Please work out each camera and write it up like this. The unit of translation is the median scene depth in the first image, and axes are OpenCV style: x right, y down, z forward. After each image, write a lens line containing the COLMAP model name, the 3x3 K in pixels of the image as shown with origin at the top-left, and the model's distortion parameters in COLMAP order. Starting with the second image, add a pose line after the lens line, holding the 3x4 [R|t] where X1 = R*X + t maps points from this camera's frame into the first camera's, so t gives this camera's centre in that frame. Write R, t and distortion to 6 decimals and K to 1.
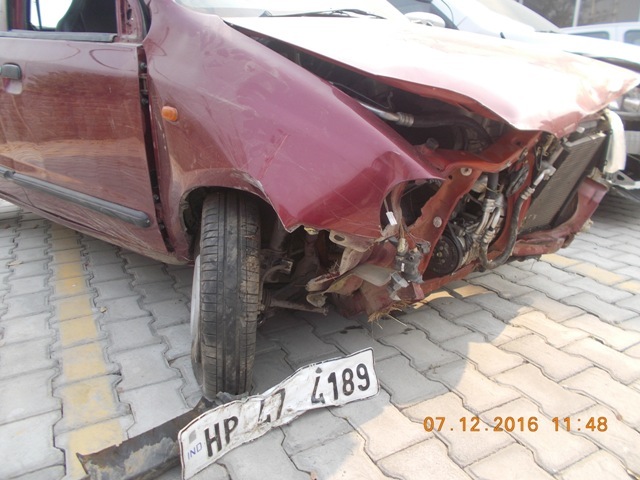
lens RADIAL K [[489.0, 0, 320.0], [0, 489.0, 240.0], [0, 0, 1]] dist [0.011325, 0.000247]
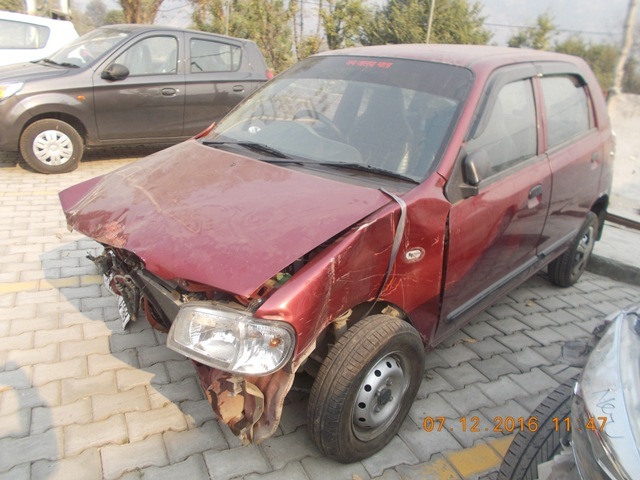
lens RADIAL K [[489.0, 0, 320.0], [0, 489.0, 240.0], [0, 0, 1]] dist [0.011325, 0.000247]
pose [[-0.031922, 0.353047, -0.935061, 1.896334], [-0.395017, 0.854917, 0.336273, -1.019201], [0.918119, 0.380099, 0.112169, 1.432005]]
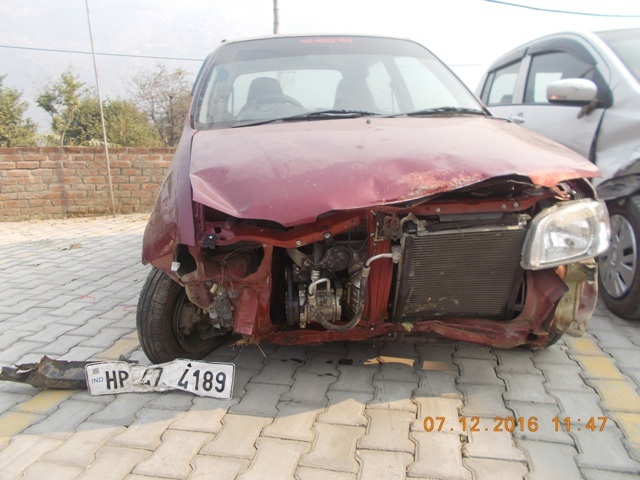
lens RADIAL K [[489.0, 0, 320.0], [0, 489.0, 240.0], [0, 0, 1]] dist [0.011325, 0.000247]
pose [[0.767283, 0.120120, -0.629959, 1.151807], [-0.178138, 0.983566, -0.029425, -0.125819], [0.616071, 0.134796, 0.776071, 0.052414]]
